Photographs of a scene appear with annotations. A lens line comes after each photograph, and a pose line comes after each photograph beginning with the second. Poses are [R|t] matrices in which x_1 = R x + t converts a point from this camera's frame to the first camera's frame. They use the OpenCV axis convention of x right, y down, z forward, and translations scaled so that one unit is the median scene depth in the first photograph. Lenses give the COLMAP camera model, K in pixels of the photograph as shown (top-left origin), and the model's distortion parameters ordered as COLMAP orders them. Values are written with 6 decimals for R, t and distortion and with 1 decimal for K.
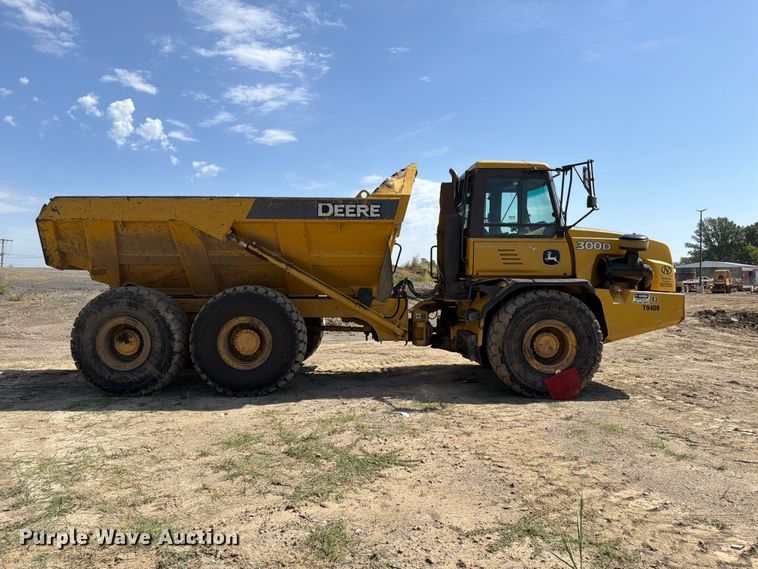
lens RADIAL K [[541.6, 0, 380.2], [0, 541.6, 289.1], [0, 0, 1]] dist [0.005552, -0.007466]
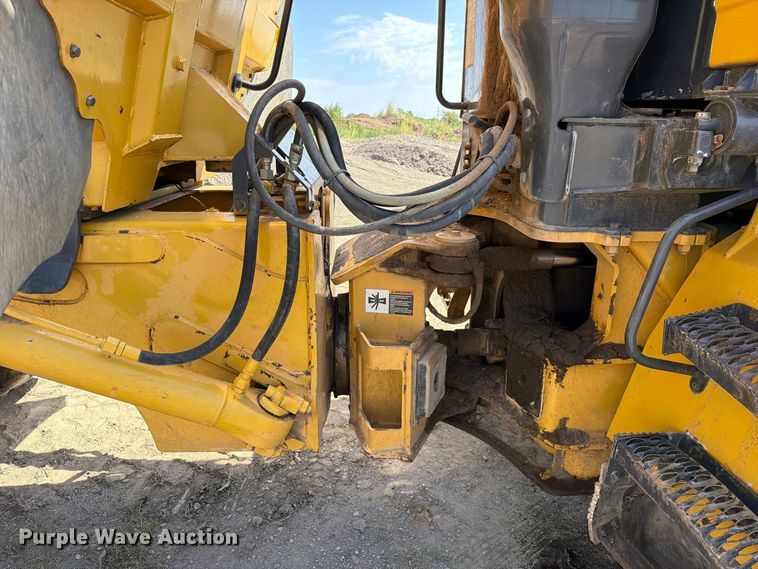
lens RADIAL K [[541.6, 0, 380.2], [0, 541.6, 289.1], [0, 0, 1]] dist [0.005552, -0.007466]
pose [[0.998876, 0.001491, 0.047374, 0.064151], [-0.013677, 0.966053, 0.257981, -0.005036], [-0.045381, -0.258339, 0.964988, 0.837621]]
